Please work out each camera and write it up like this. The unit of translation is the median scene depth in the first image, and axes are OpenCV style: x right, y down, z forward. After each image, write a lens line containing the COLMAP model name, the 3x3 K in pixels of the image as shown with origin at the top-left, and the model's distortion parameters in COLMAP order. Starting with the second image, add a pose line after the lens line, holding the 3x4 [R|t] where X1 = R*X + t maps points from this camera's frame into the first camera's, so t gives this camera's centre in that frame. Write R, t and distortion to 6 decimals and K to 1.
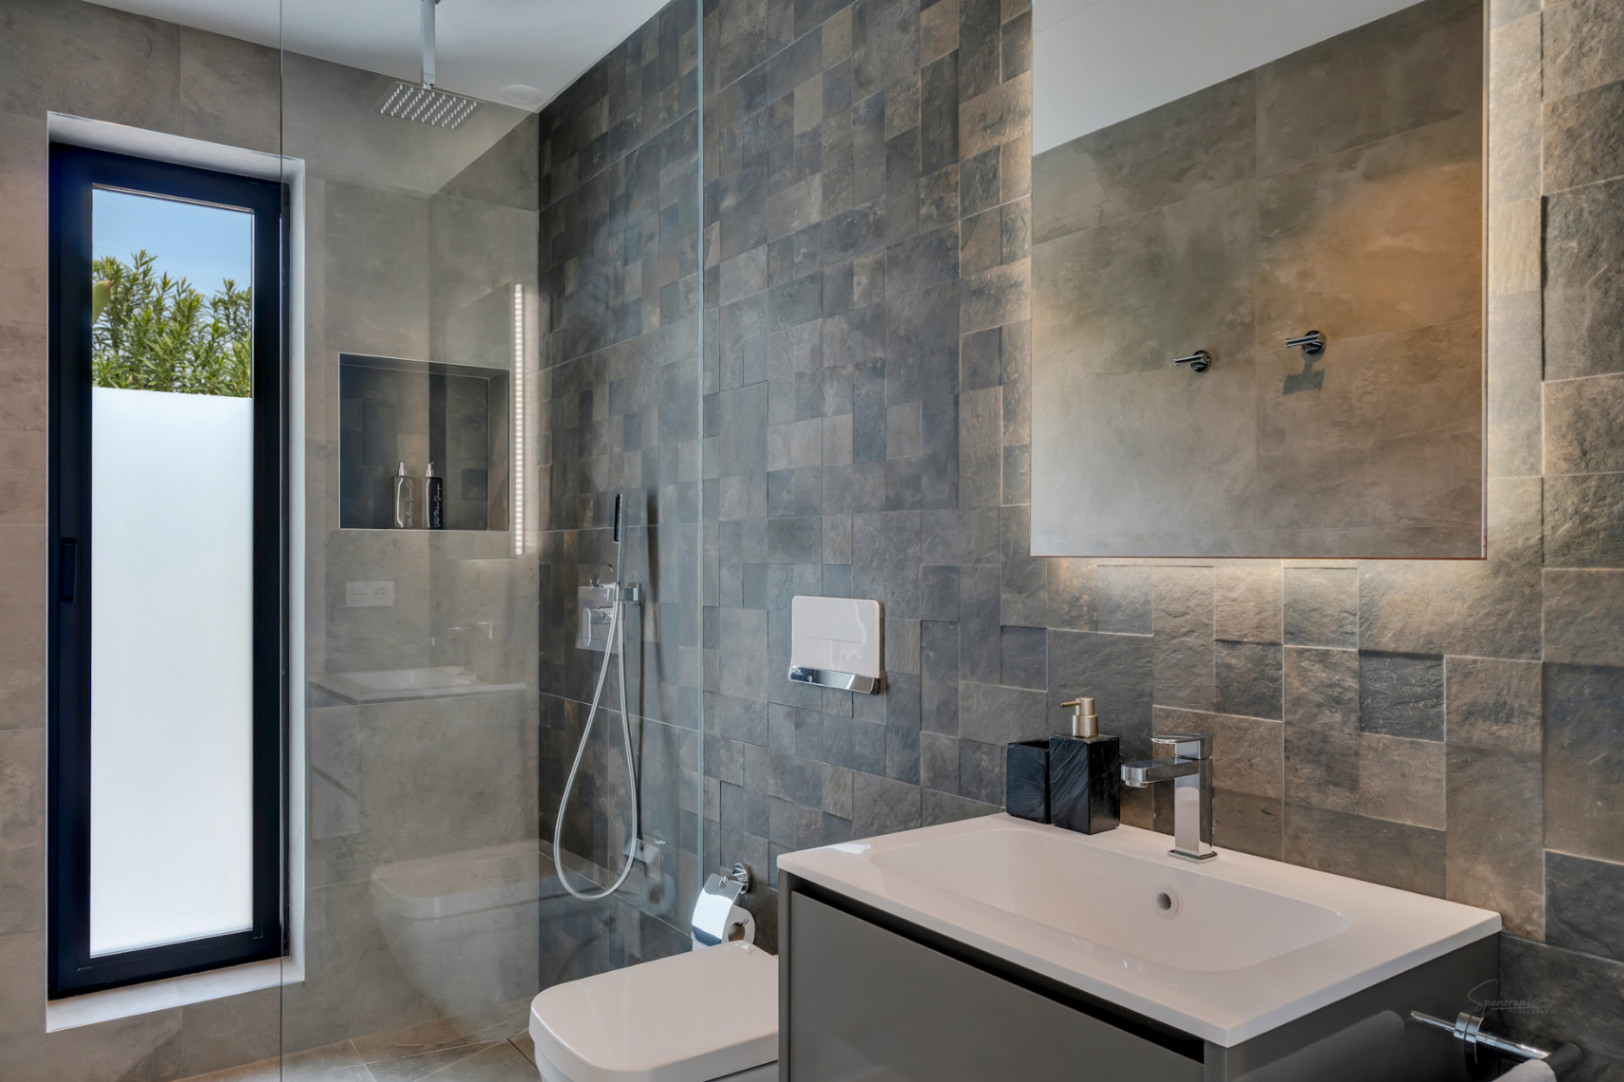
lens RADIAL K [[1086.5, 0, 808.7], [0, 1086.5, 552.4], [0, 0, 1]] dist [-0.002184, -0.000253]
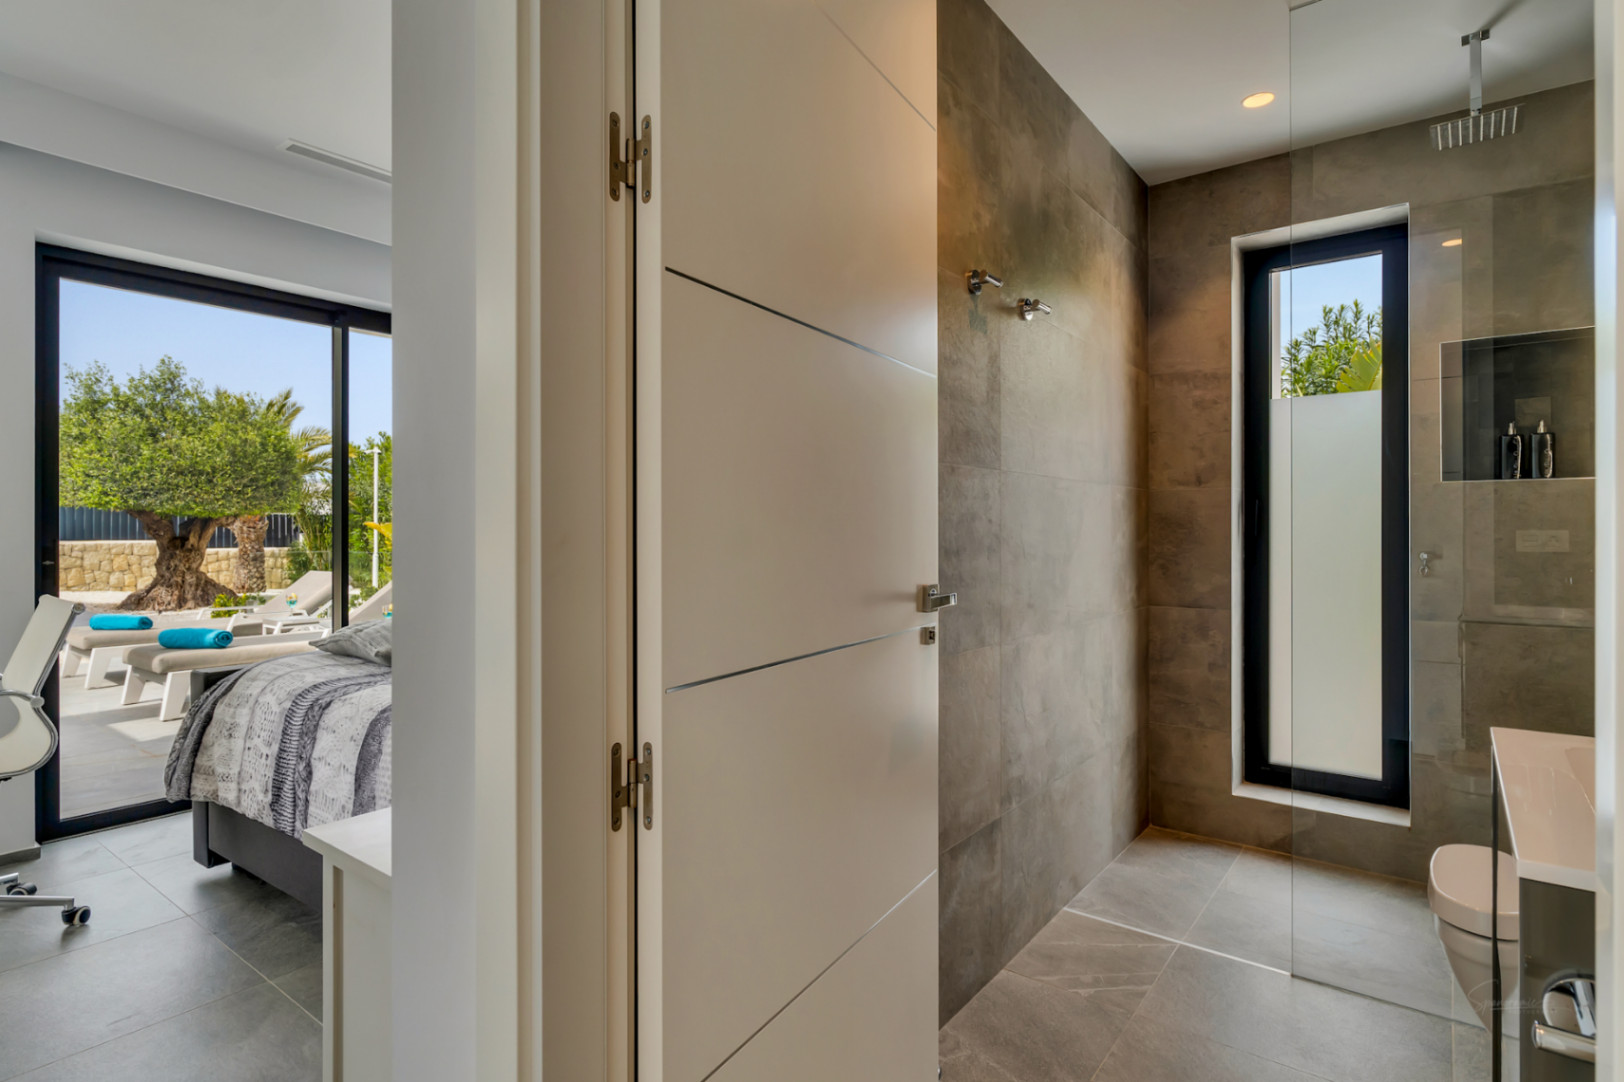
lens RADIAL K [[834.5, 0, 811.2], [0, 834.5, 521.5], [0, 0, 1]] dist [-0.000532, -0.000163]
pose [[0.295074, -0.010190, -0.955420, 0.294420], [0.005691, 0.999944, -0.008907, 0.030362], [0.955457, -0.002809, 0.295116, 0.012193]]
